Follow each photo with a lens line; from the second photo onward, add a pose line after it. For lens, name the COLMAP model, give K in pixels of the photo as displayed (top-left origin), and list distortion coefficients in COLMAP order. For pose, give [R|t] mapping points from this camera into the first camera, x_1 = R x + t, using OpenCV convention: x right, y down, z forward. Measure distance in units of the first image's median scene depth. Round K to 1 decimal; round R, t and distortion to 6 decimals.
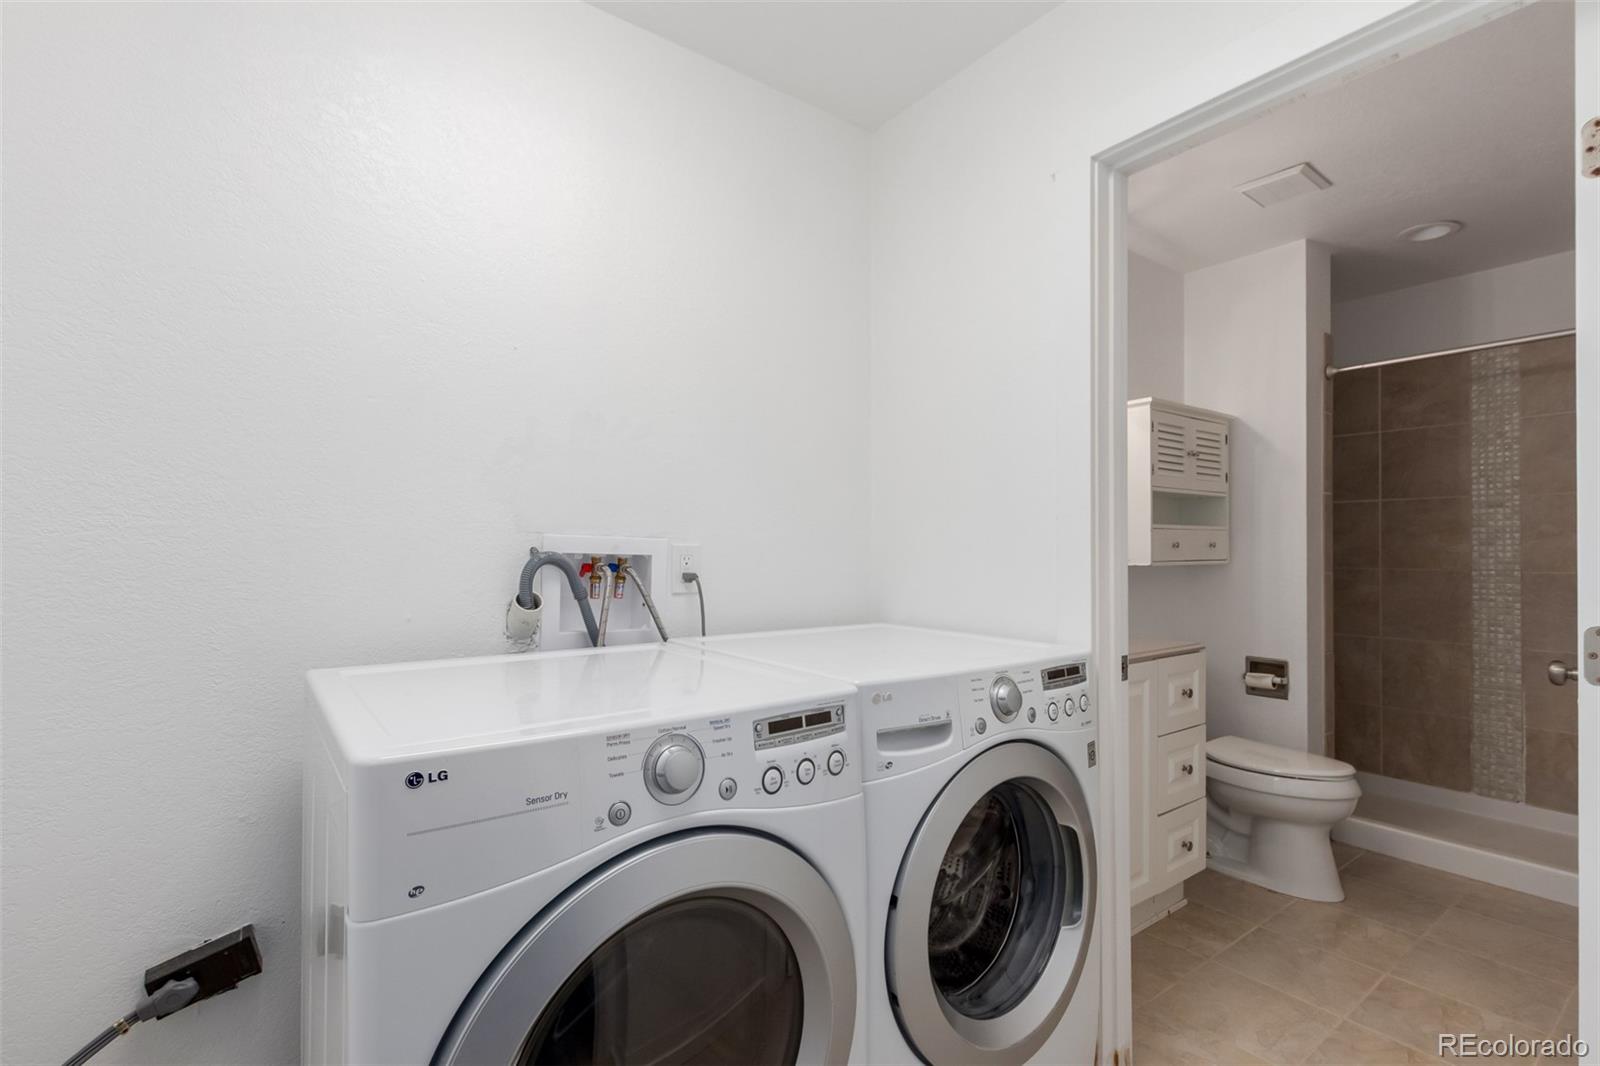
lens RADIAL K [[739.5, 0, 799.3], [0, 739.5, 542.2], [0, 0, 1]] dist [0.004153, -0.003810]
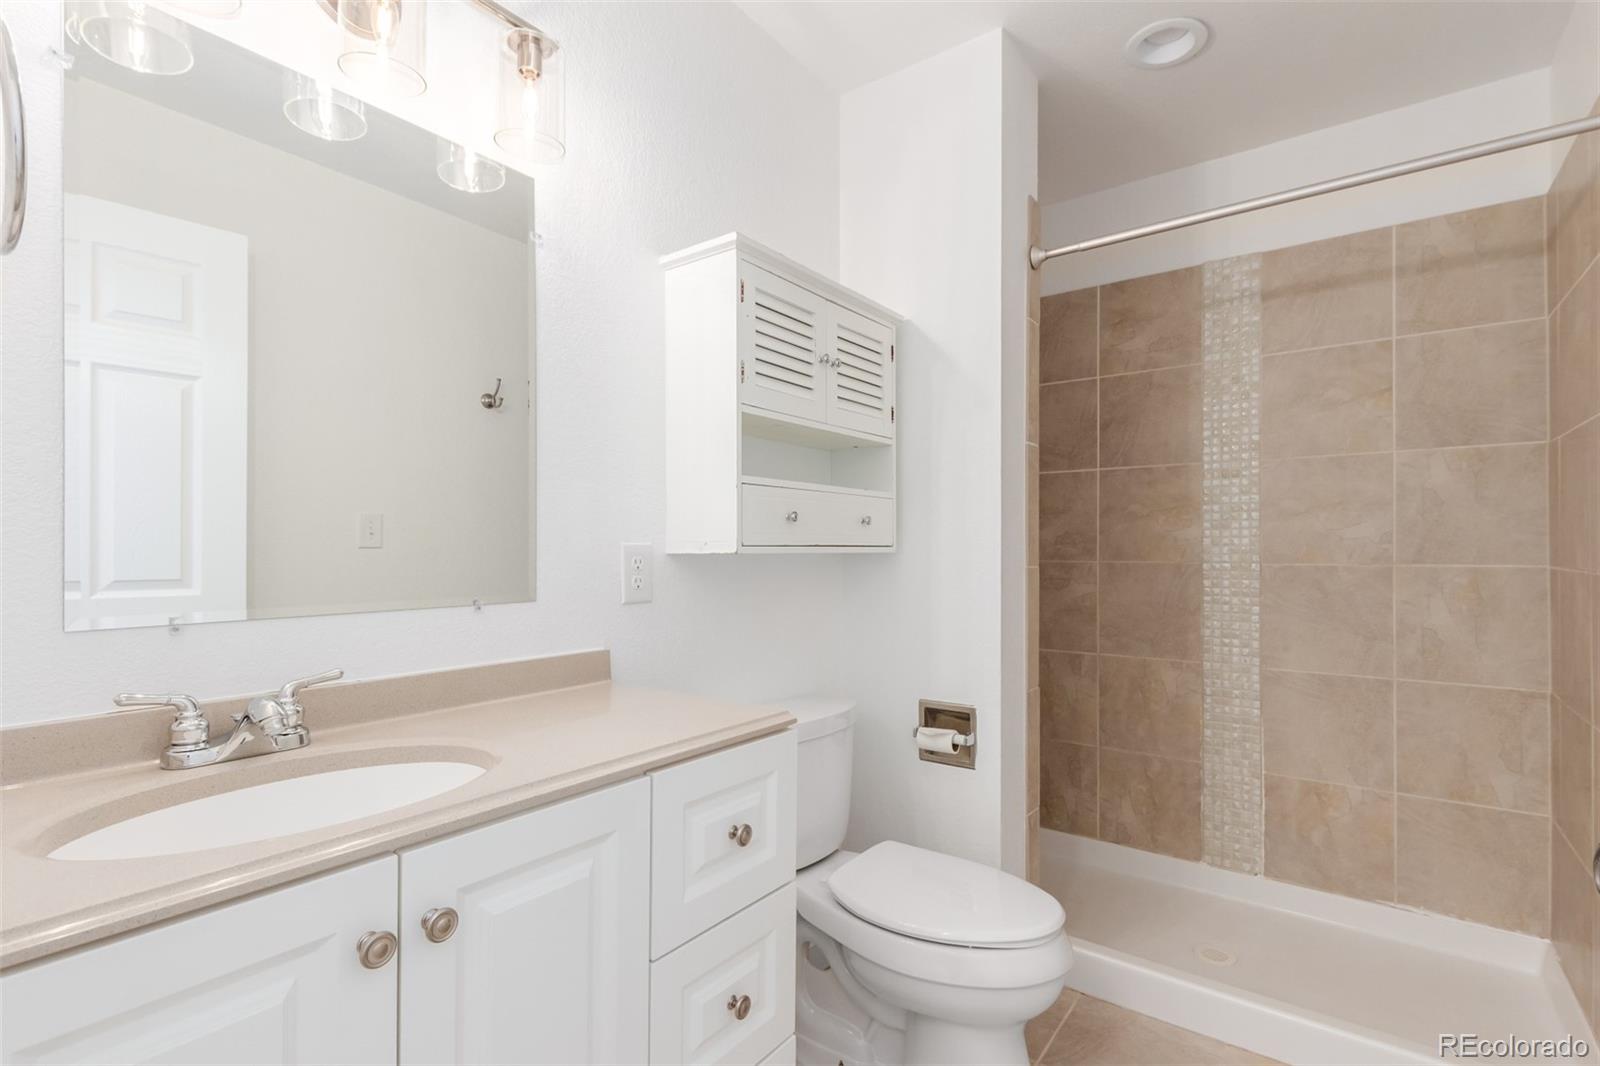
lens RADIAL K [[739.5, 0, 798.3], [0, 739.5, 539.3], [0, 0, 1]] dist [0.004153, -0.003810]
pose [[0.958785, 0.006359, 0.284060, 0.319269], [-0.005661, 0.999979, -0.003277, 0.020223], [-0.284075, 0.001533, 0.958801, 0.418145]]
